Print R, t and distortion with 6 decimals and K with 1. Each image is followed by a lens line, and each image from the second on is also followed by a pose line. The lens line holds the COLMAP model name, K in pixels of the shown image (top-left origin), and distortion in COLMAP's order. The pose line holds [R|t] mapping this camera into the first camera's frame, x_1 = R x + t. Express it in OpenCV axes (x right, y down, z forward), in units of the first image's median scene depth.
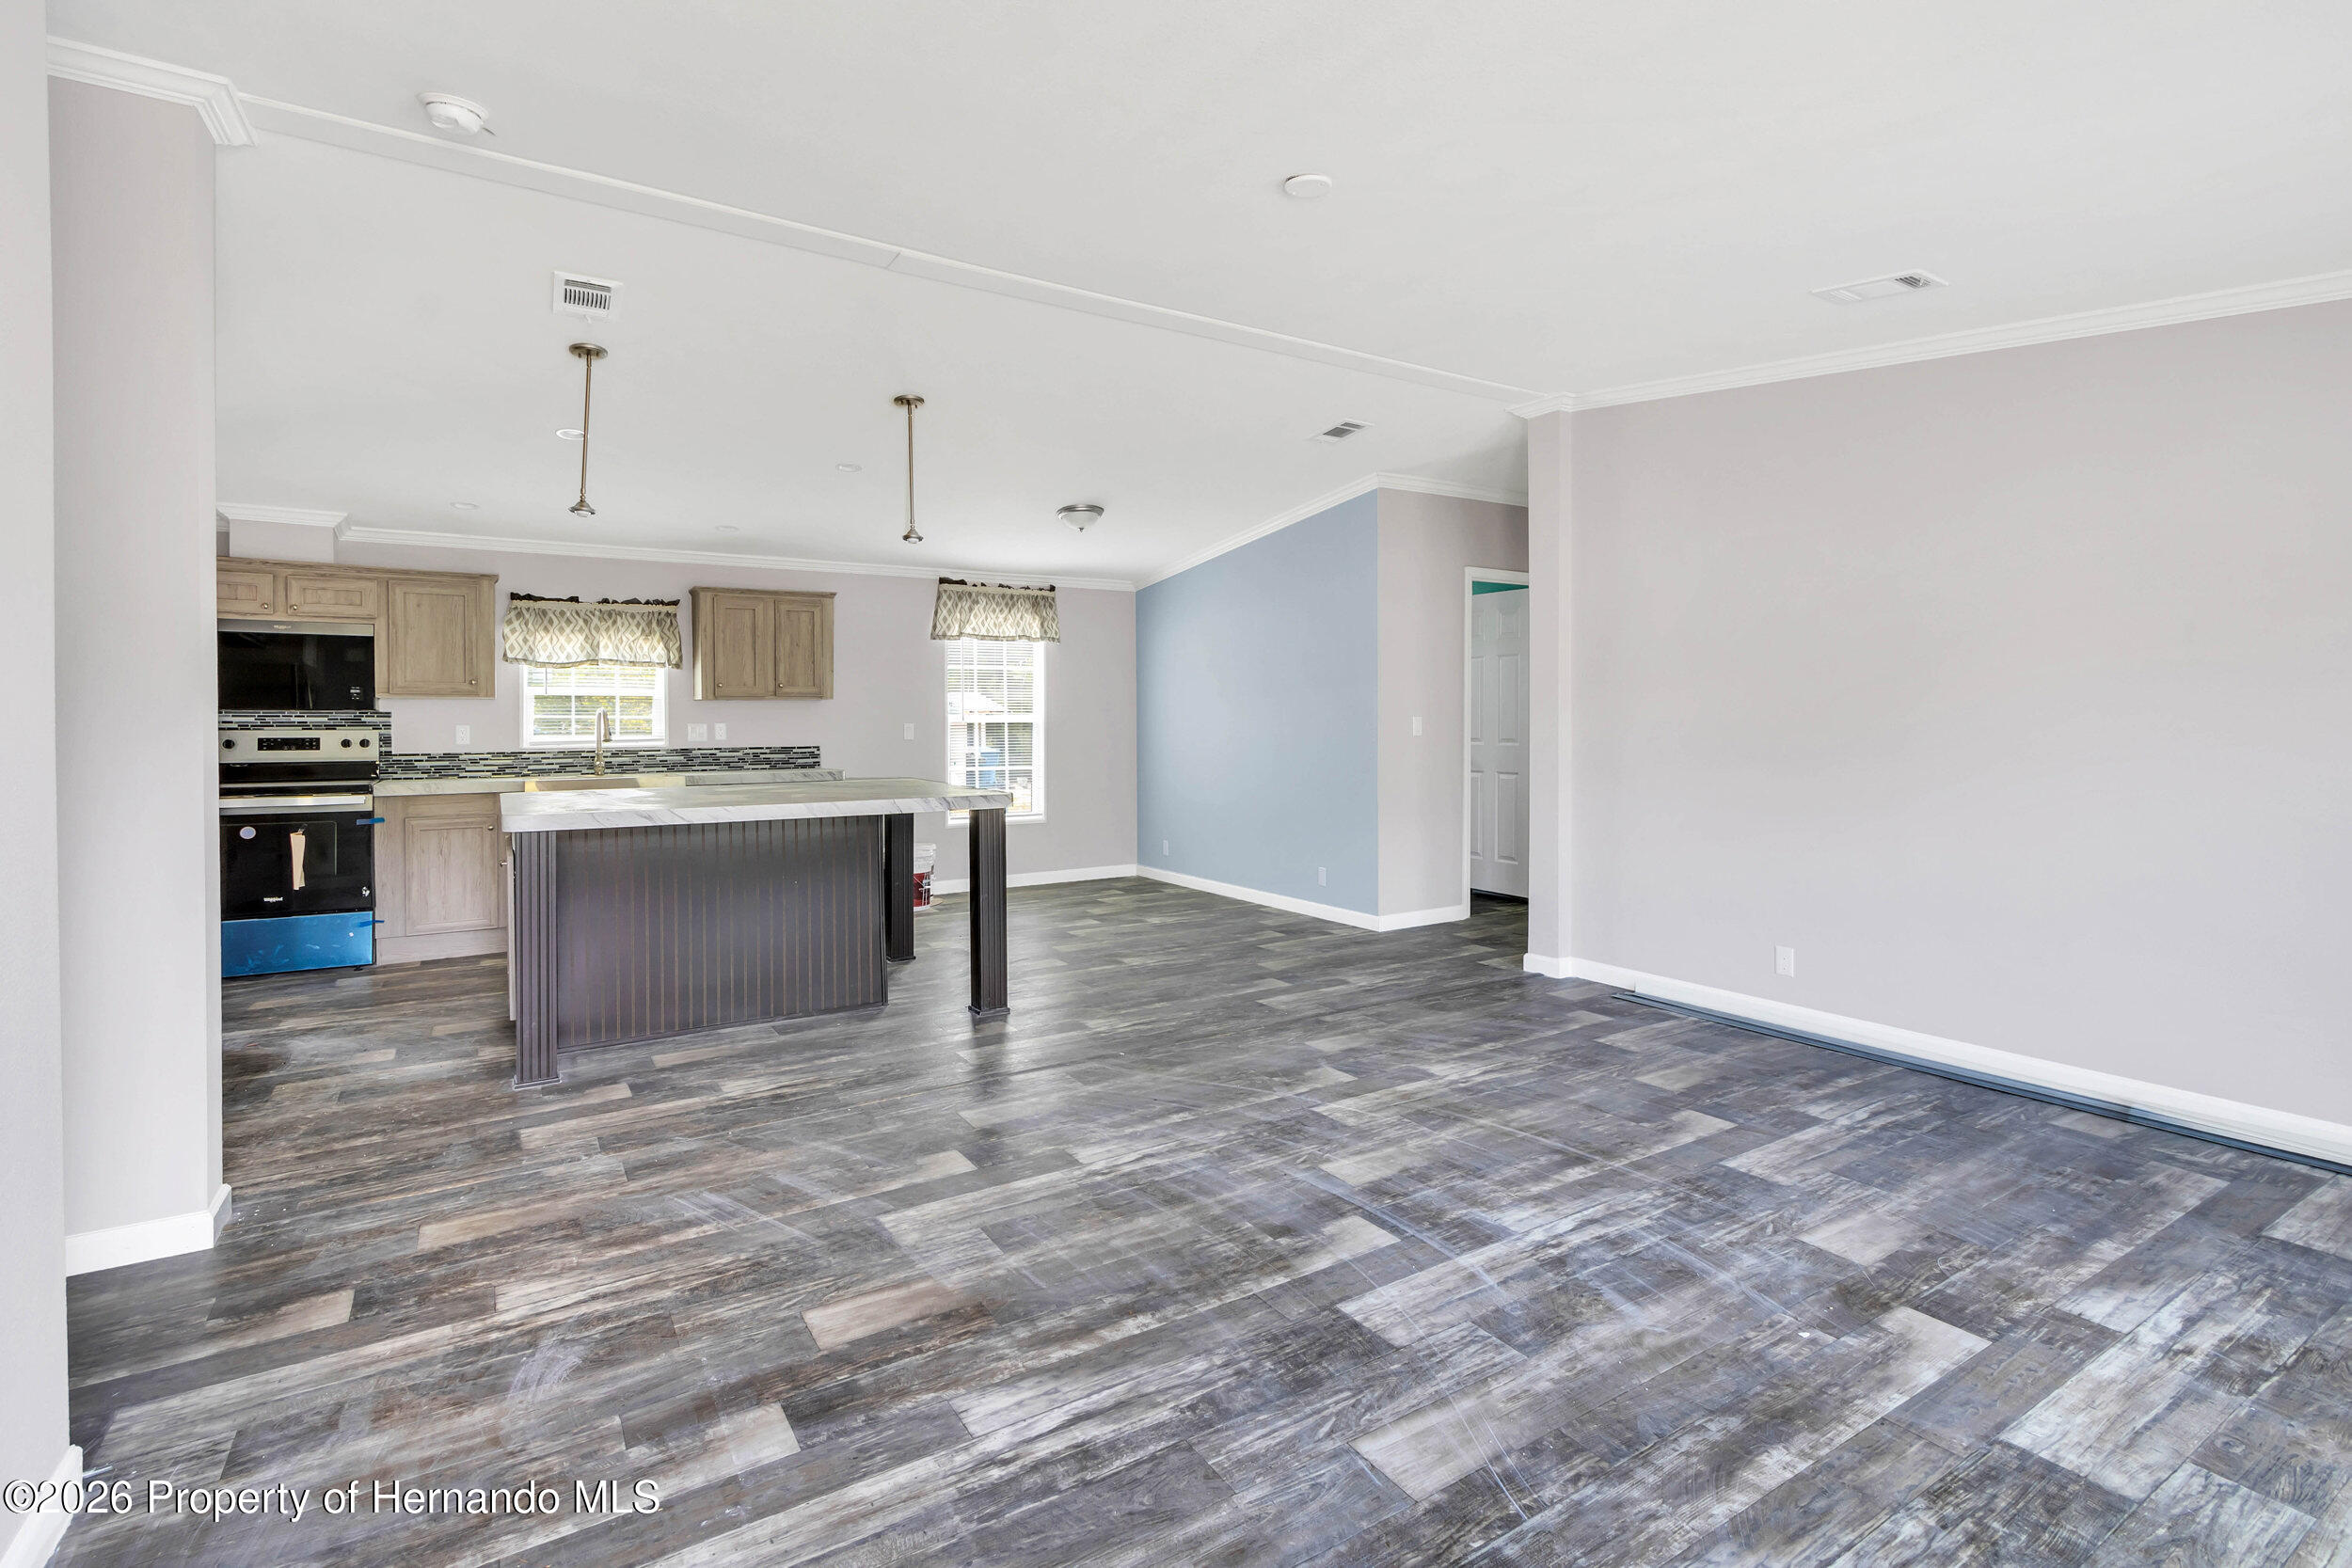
lens RADIAL K [[1134.6, 0, 1176.3], [0, 1134.6, 730.8], [0, 0, 1]] dist [0.015811, -0.004815]
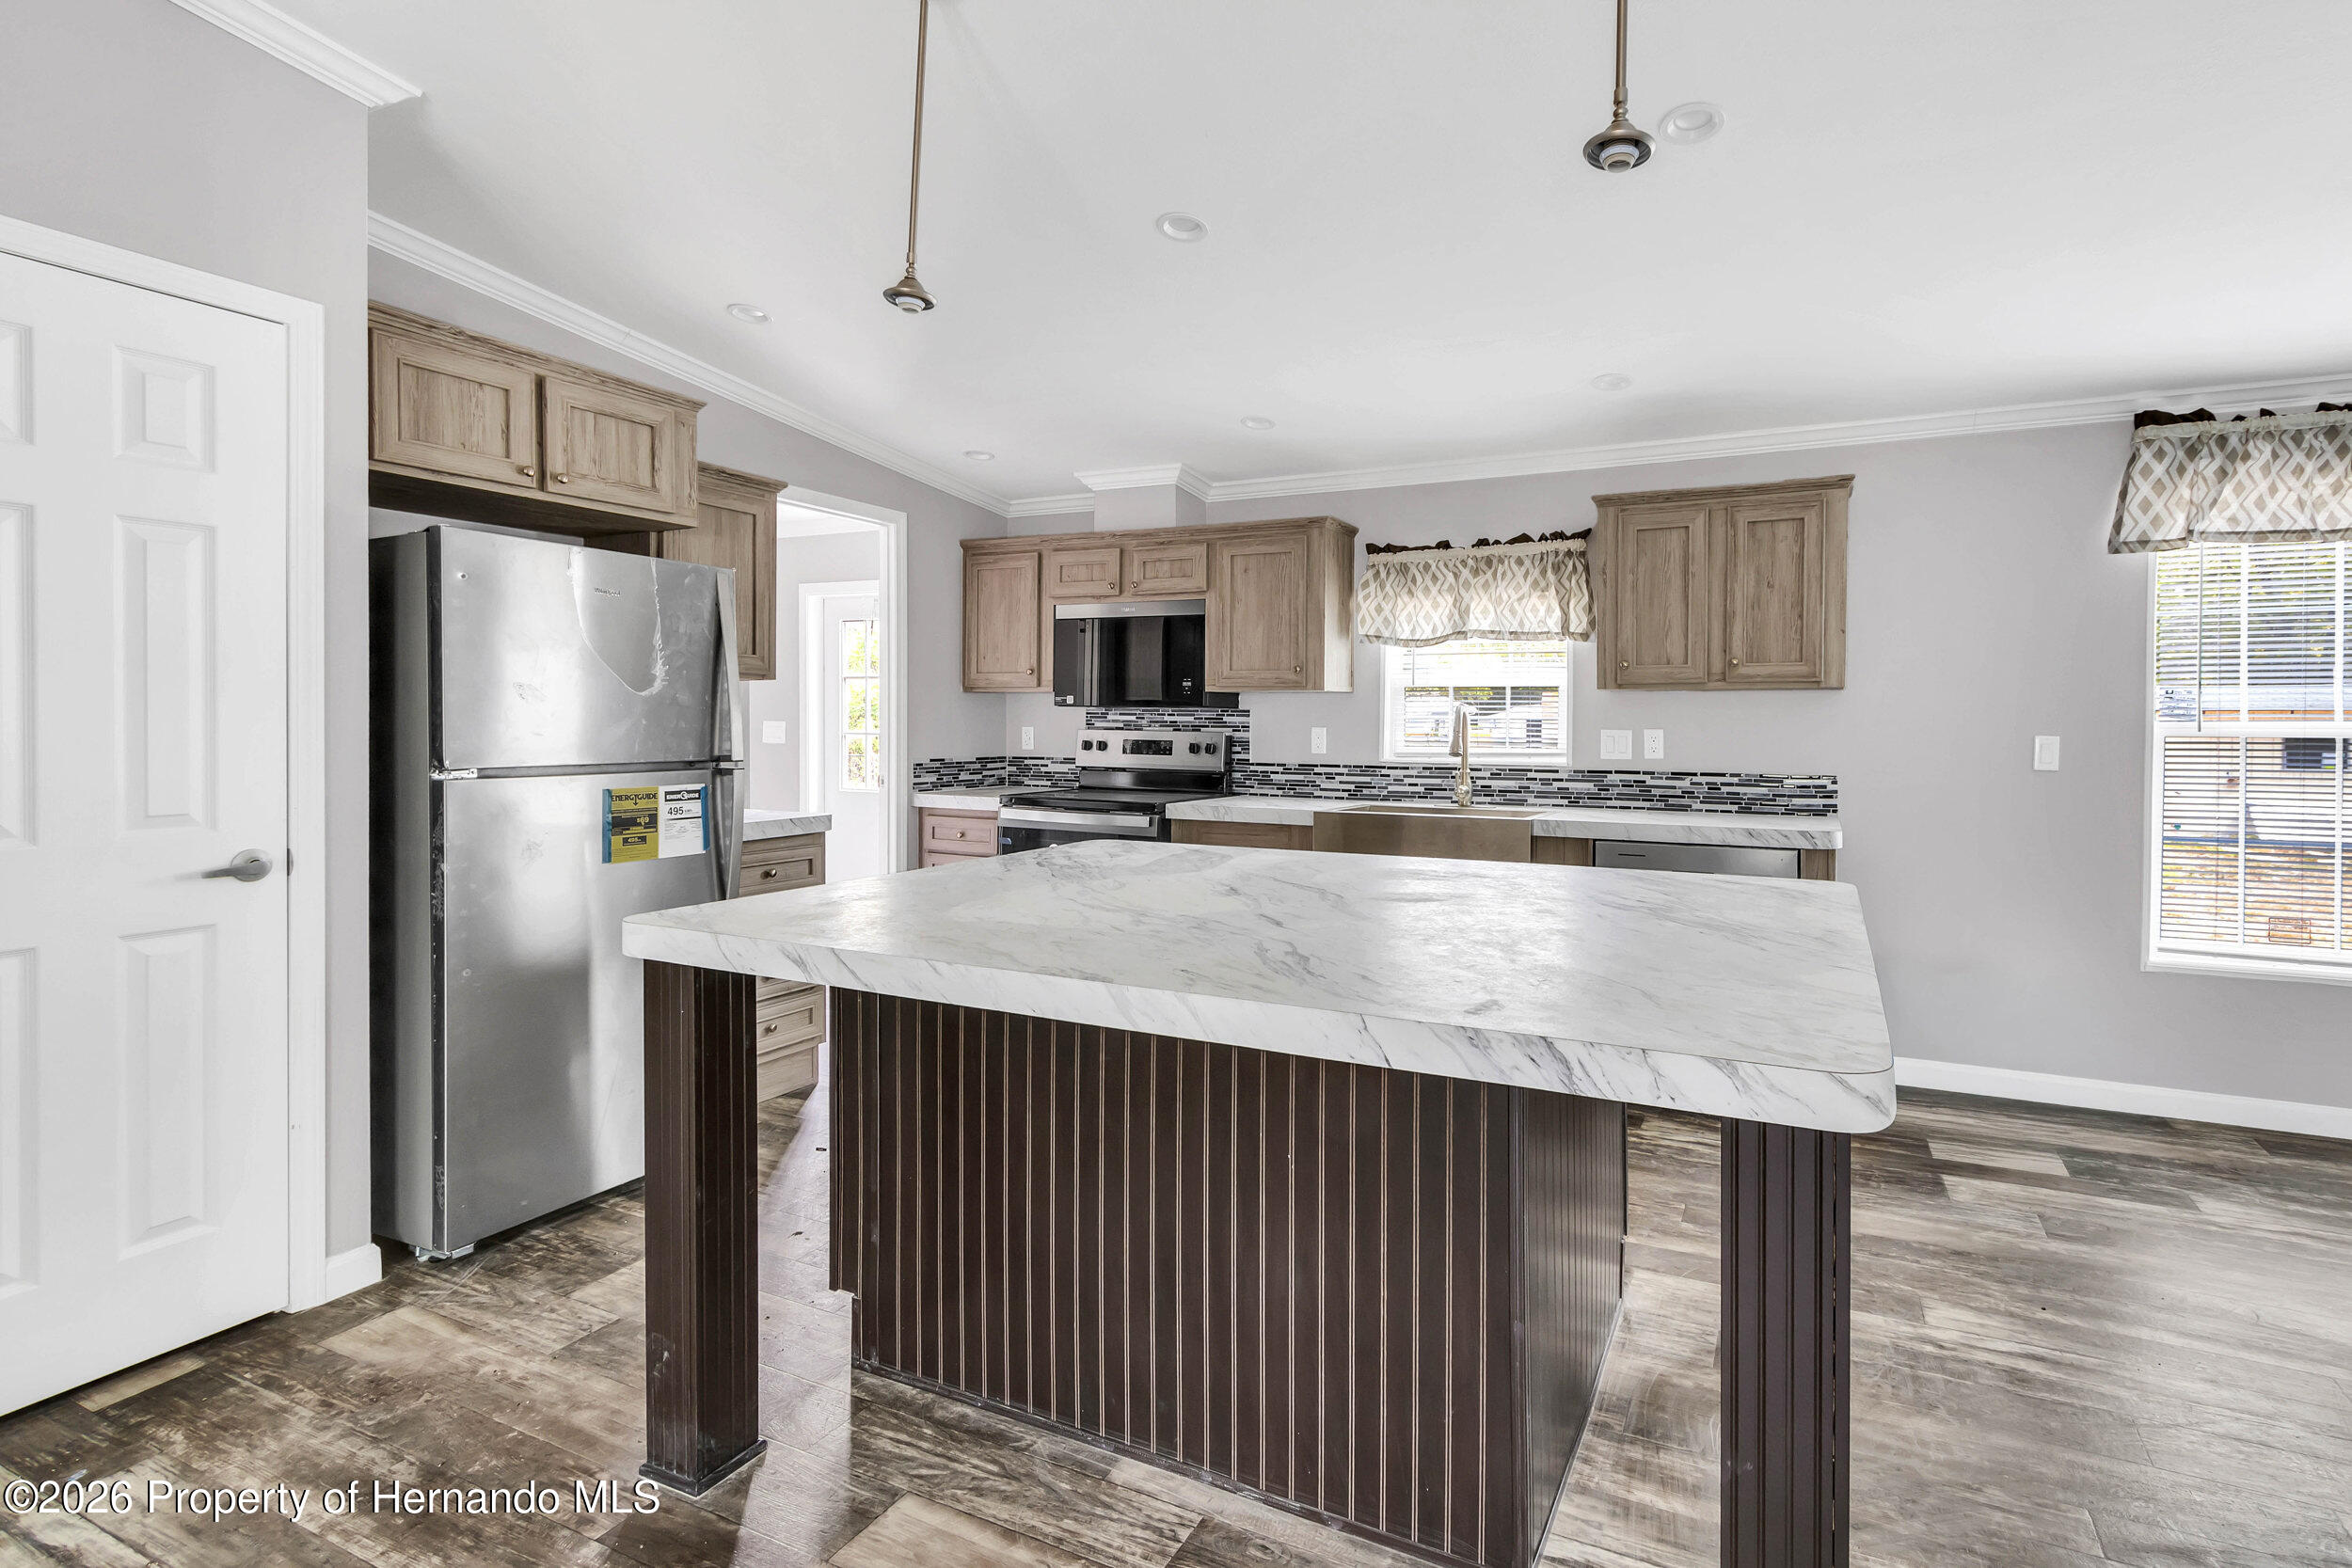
lens RADIAL K [[1133.5, 0, 1286.1], [0, 1133.5, 733.7], [0, 0, 1]] dist [0.018356, -0.007989]
pose [[0.546677, 0.019239, -0.837122, -0.011882], [-0.016697, 0.999788, 0.012074, -0.009234], [0.837177, 0.007377, 0.546883, 0.546898]]
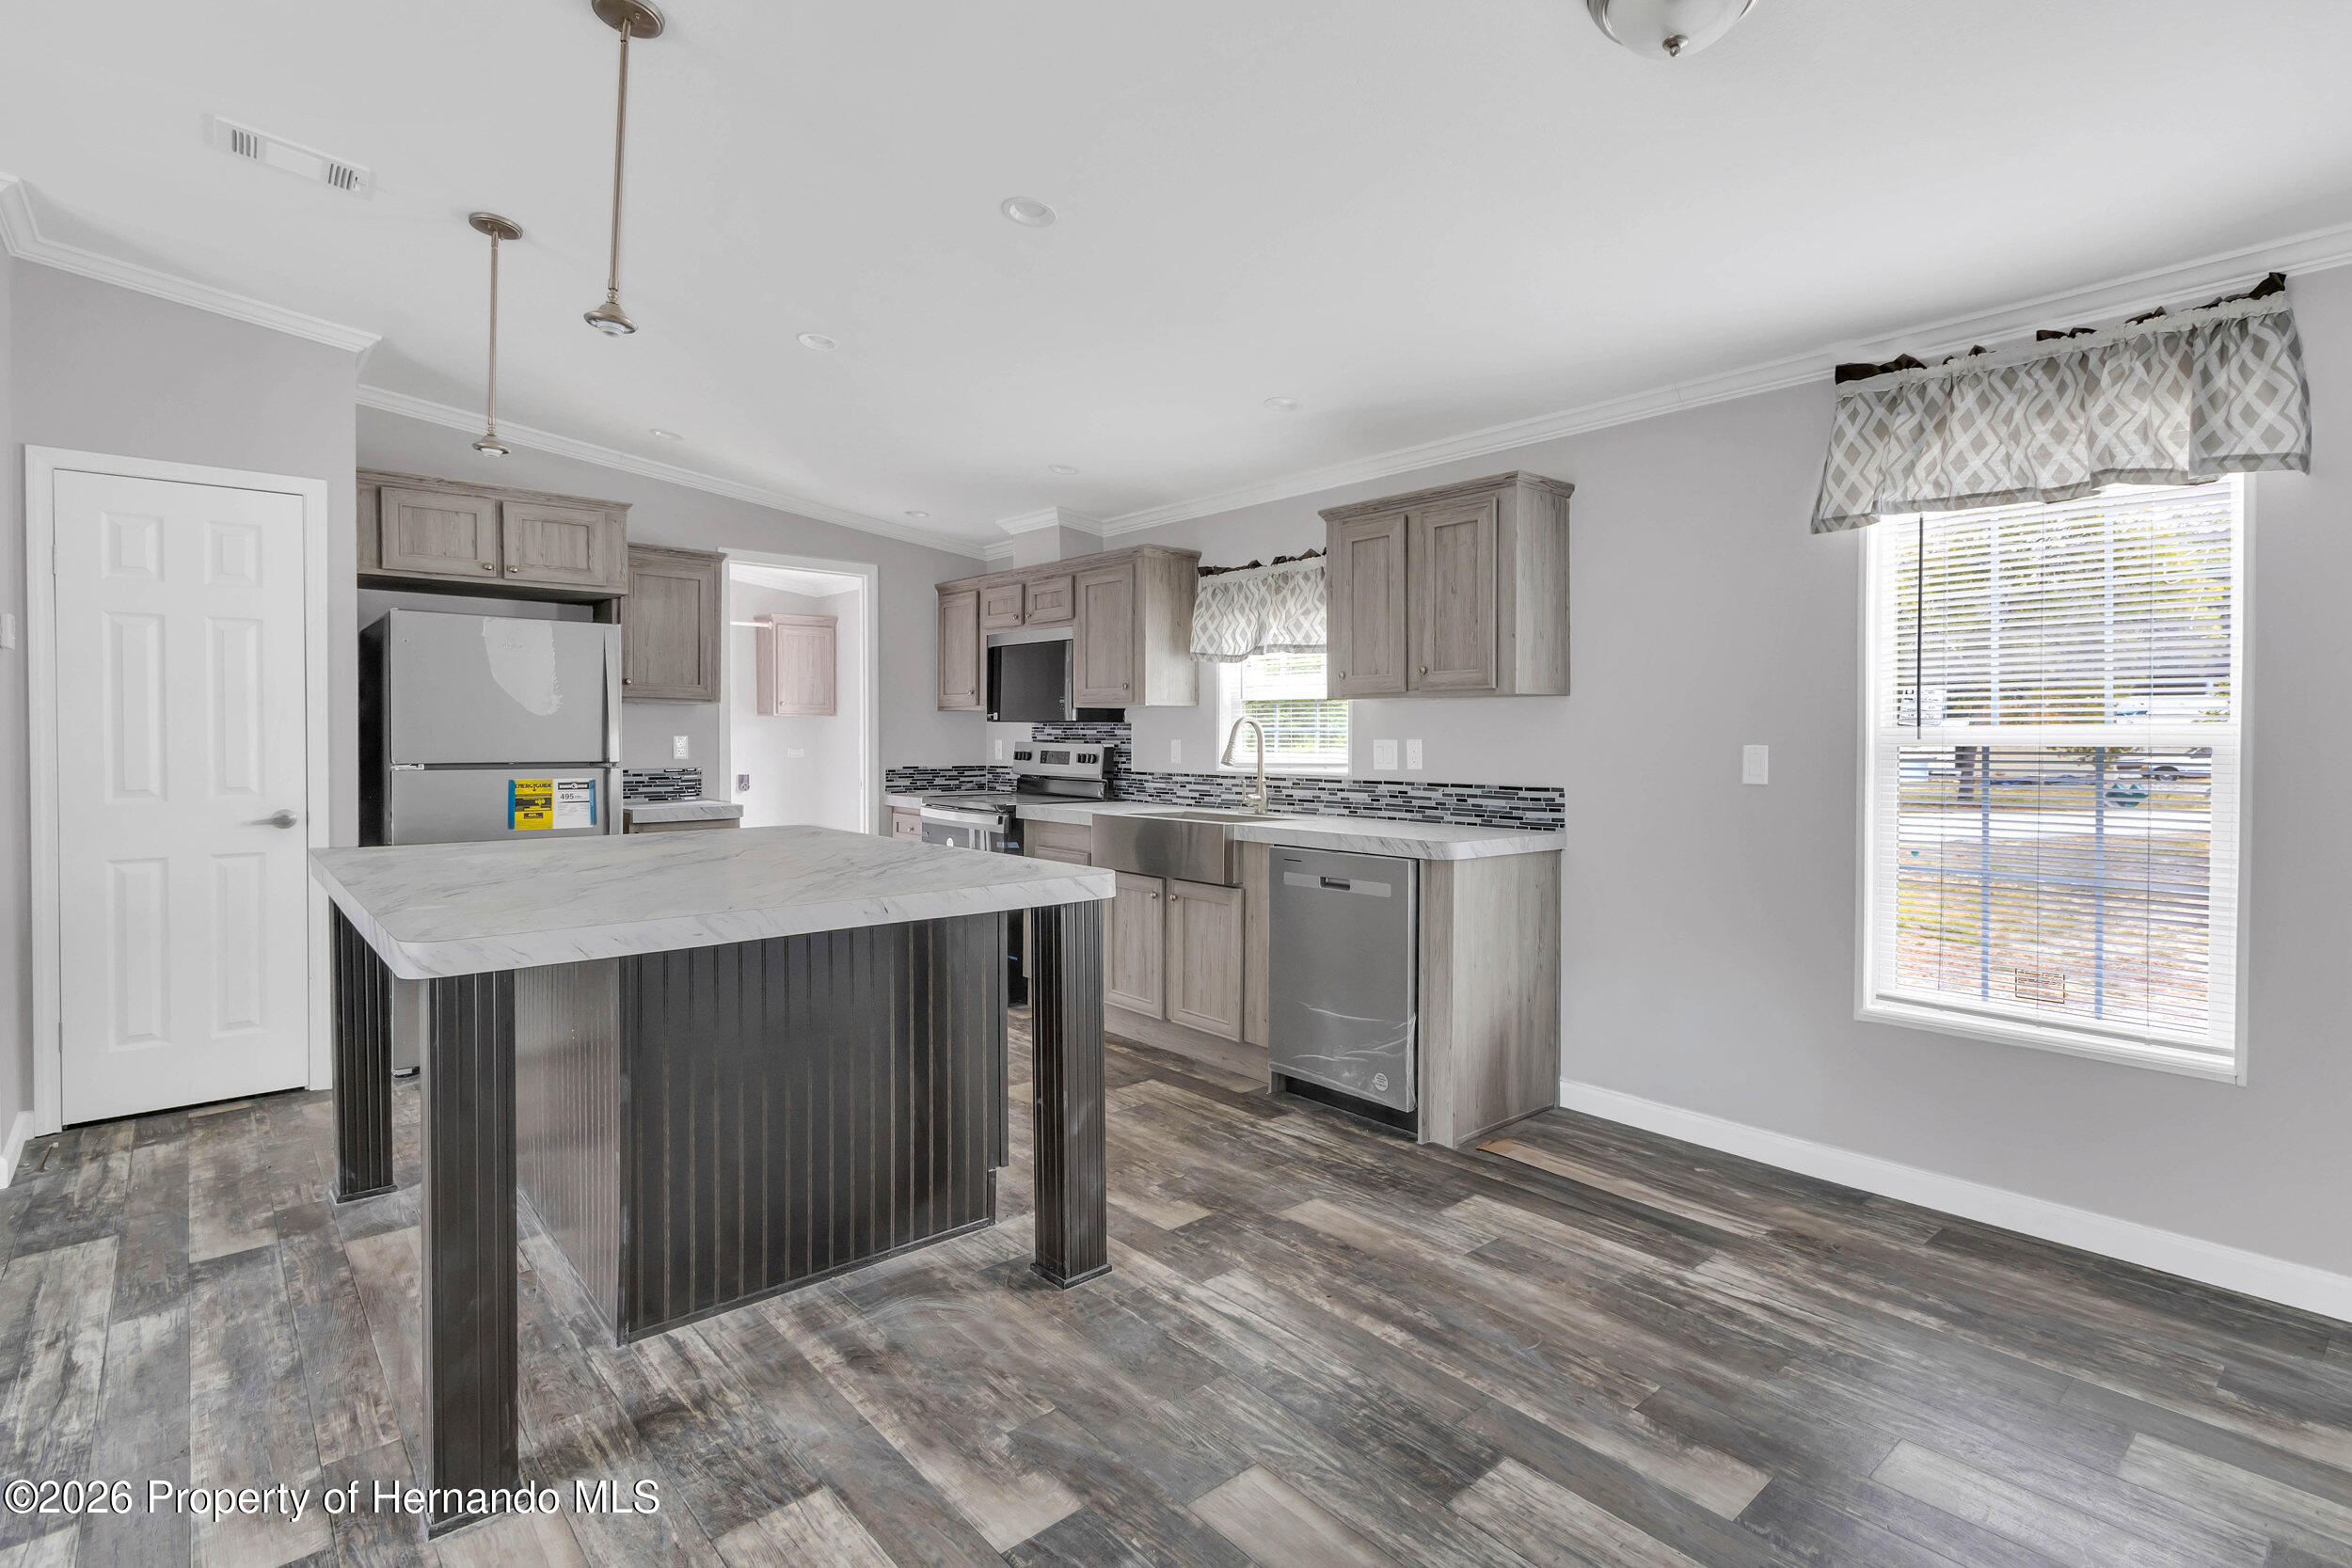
lens RADIAL K [[1149.2, 0, 1170.6], [0, 1149.2, 764.8], [0, 0, 1]] dist [0.002476, -0.000716]
pose [[0.144737, 0.030581, -0.988997, 0.174515], [-0.012255, 0.999501, 0.029113, -0.010393], [0.989394, 0.007906, 0.145040, 0.836127]]
